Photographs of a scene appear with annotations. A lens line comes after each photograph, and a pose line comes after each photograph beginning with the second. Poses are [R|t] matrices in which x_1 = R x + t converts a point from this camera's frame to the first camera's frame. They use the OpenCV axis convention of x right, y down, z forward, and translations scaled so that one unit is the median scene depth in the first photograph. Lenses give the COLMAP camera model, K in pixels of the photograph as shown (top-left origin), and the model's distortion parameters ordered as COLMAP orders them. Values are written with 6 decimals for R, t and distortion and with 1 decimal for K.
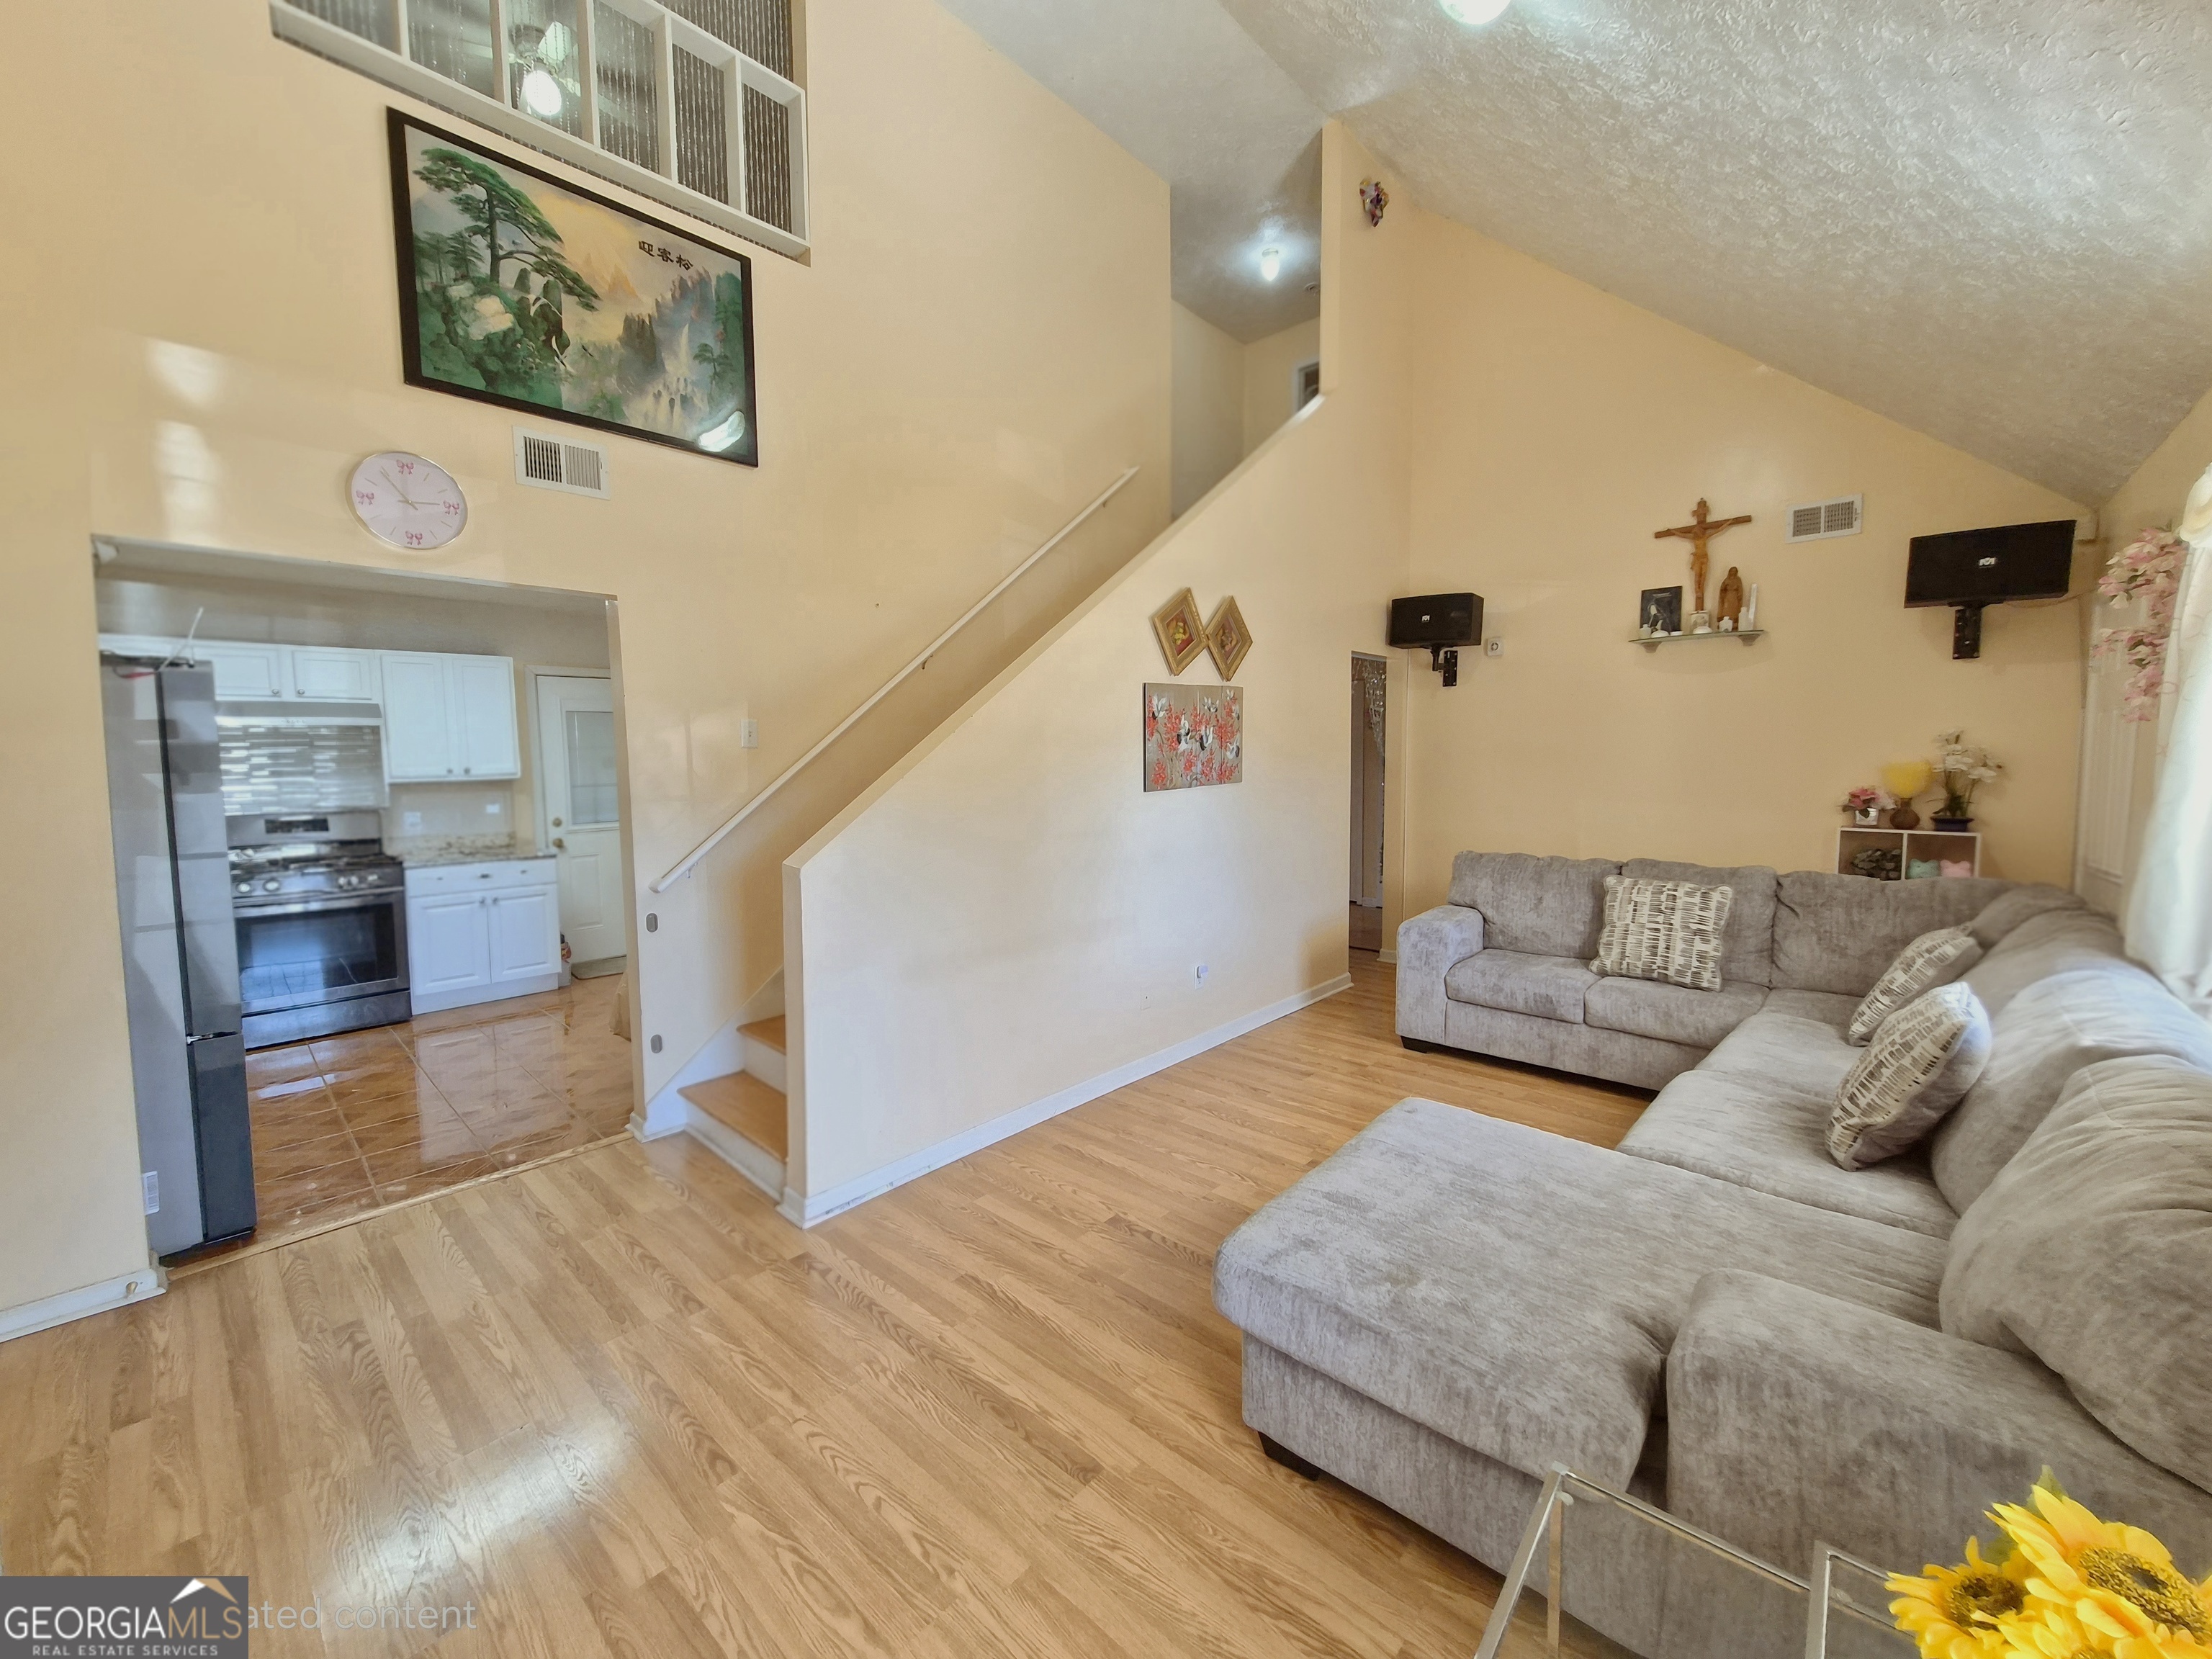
lens RADIAL K [[875.9, 0, 1104.4], [0, 875.9, 807.3], [0, 0, 1]] dist [-0.000145, -0.000131]
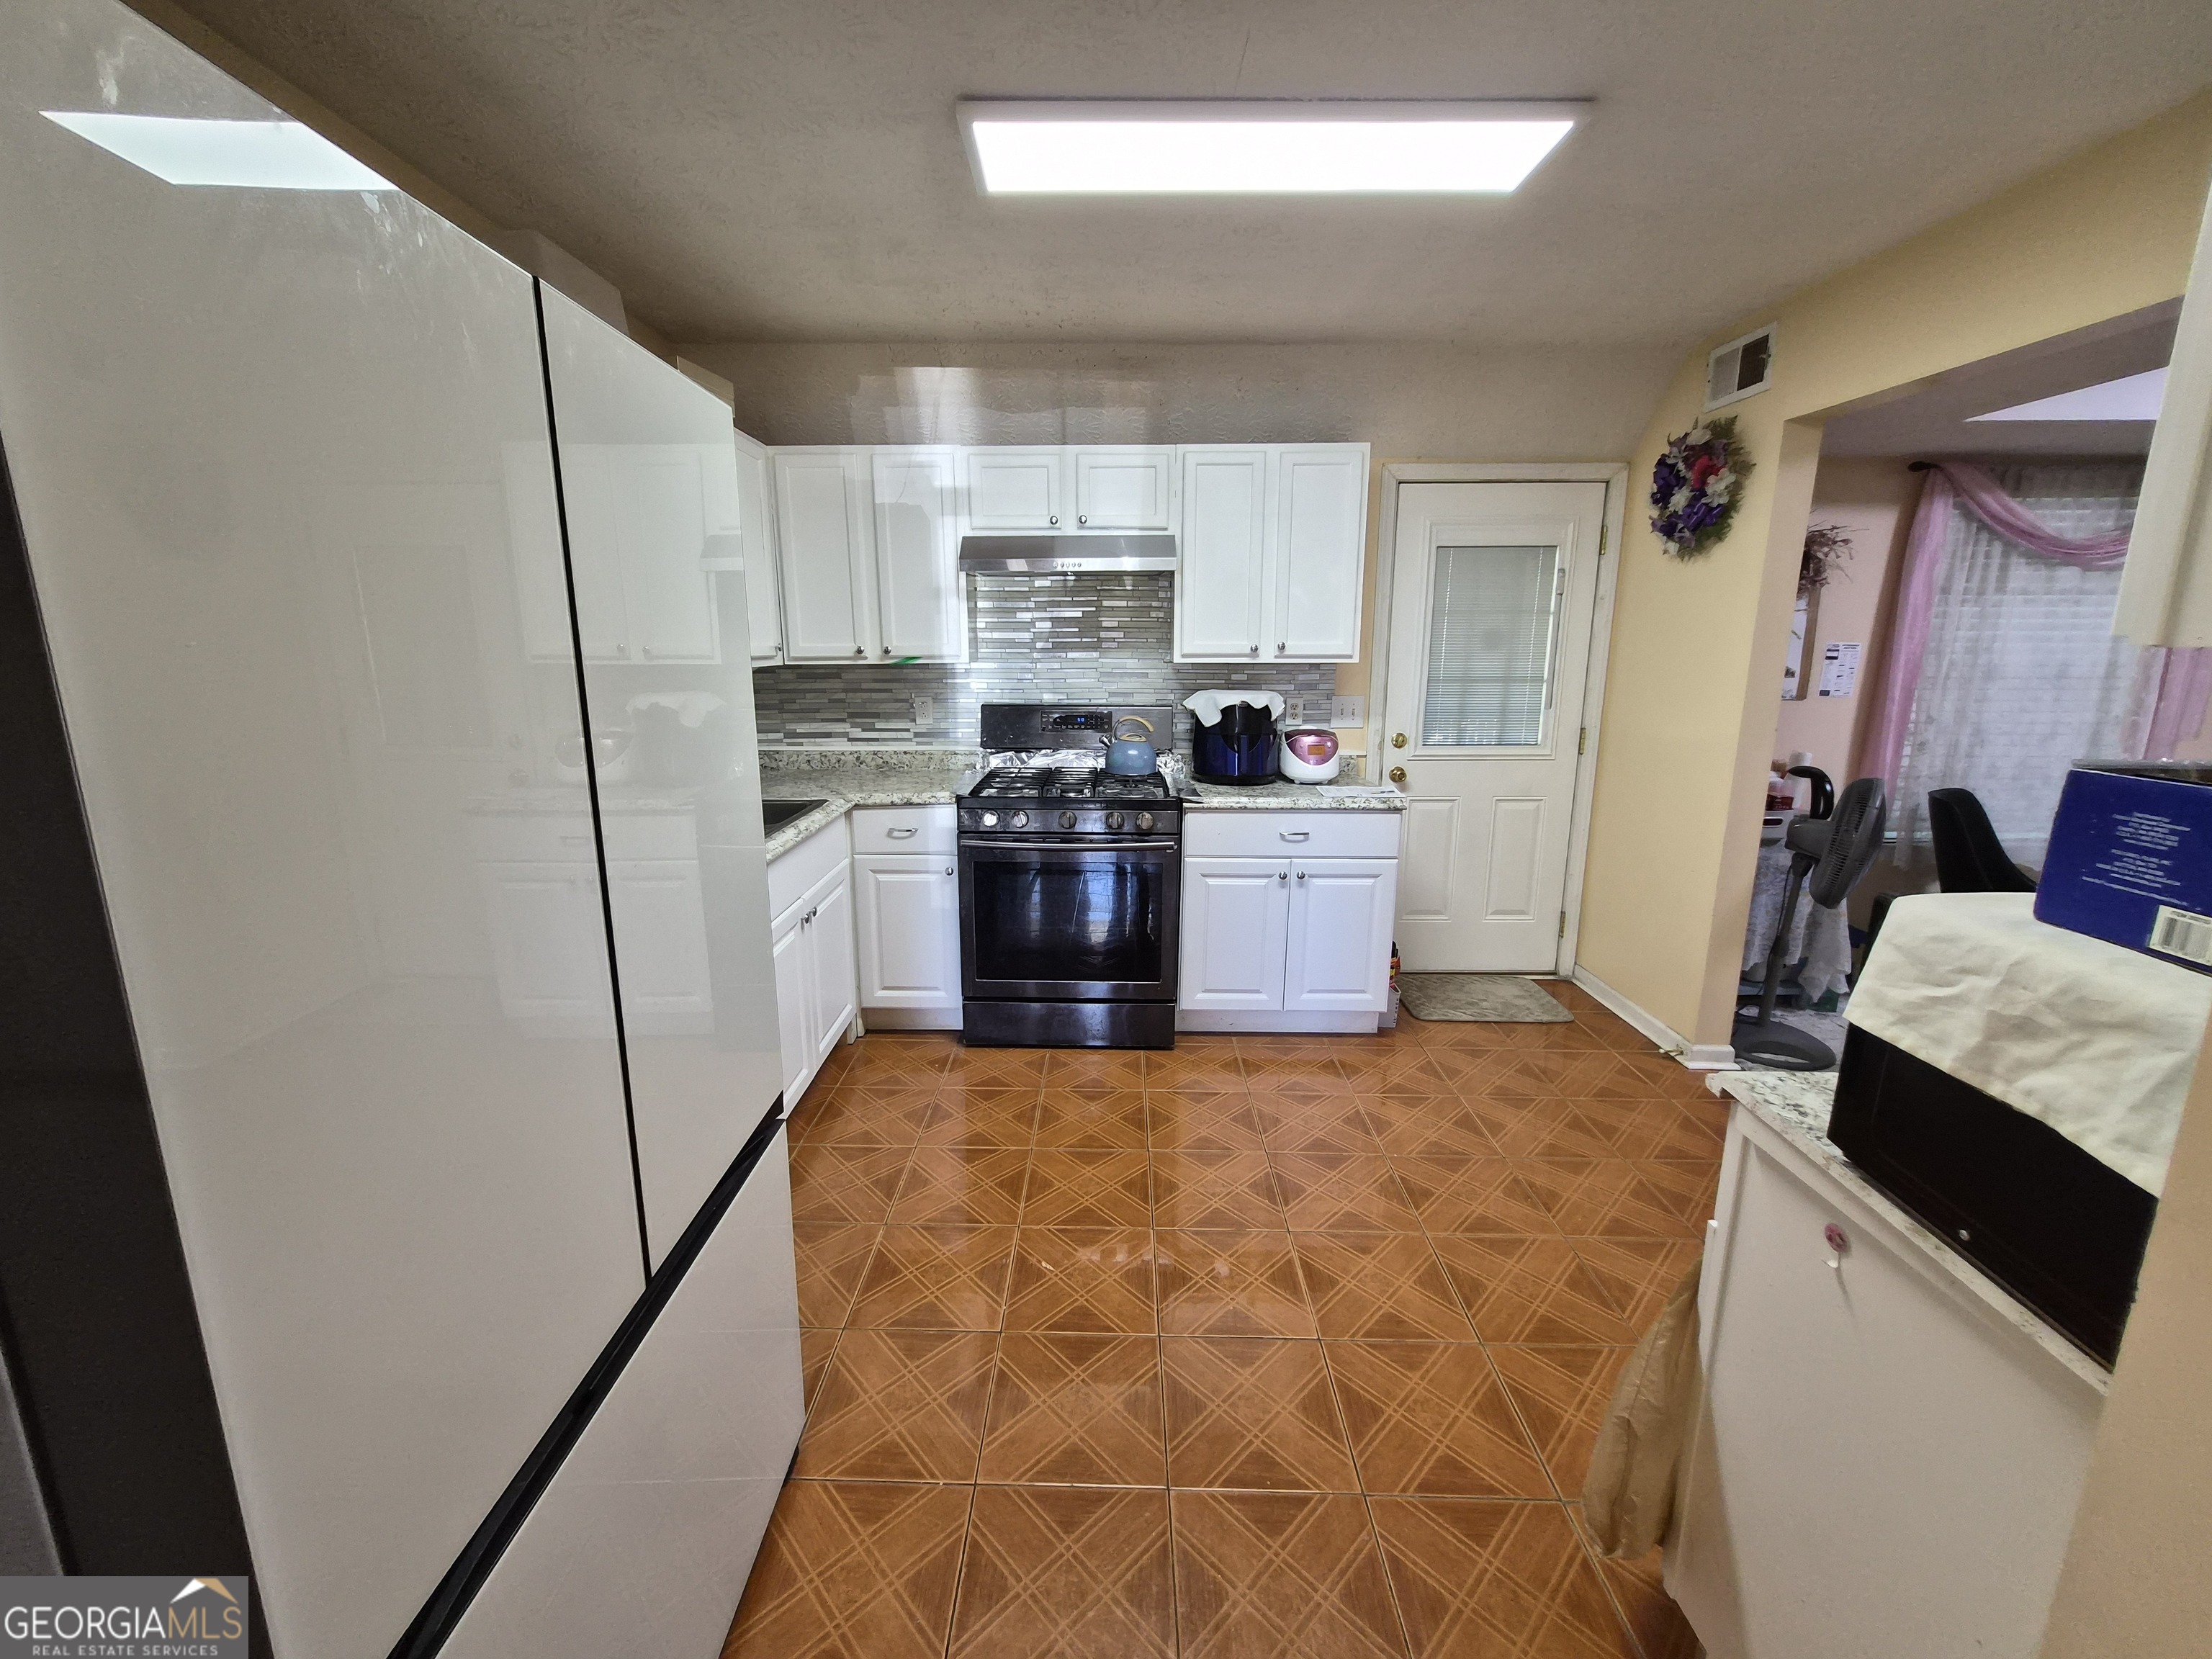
lens RADIAL K [[875.9, 0, 1107.7], [0, 875.9, 818.6], [0, 0, 1]] dist [-0.000145, -0.000131]
pose [[0.665341, 0.153879, -0.730508, -0.367704], [-0.060862, 0.986450, 0.152358, -0.011527], [0.744054, -0.056910, 0.665691, 0.527140]]
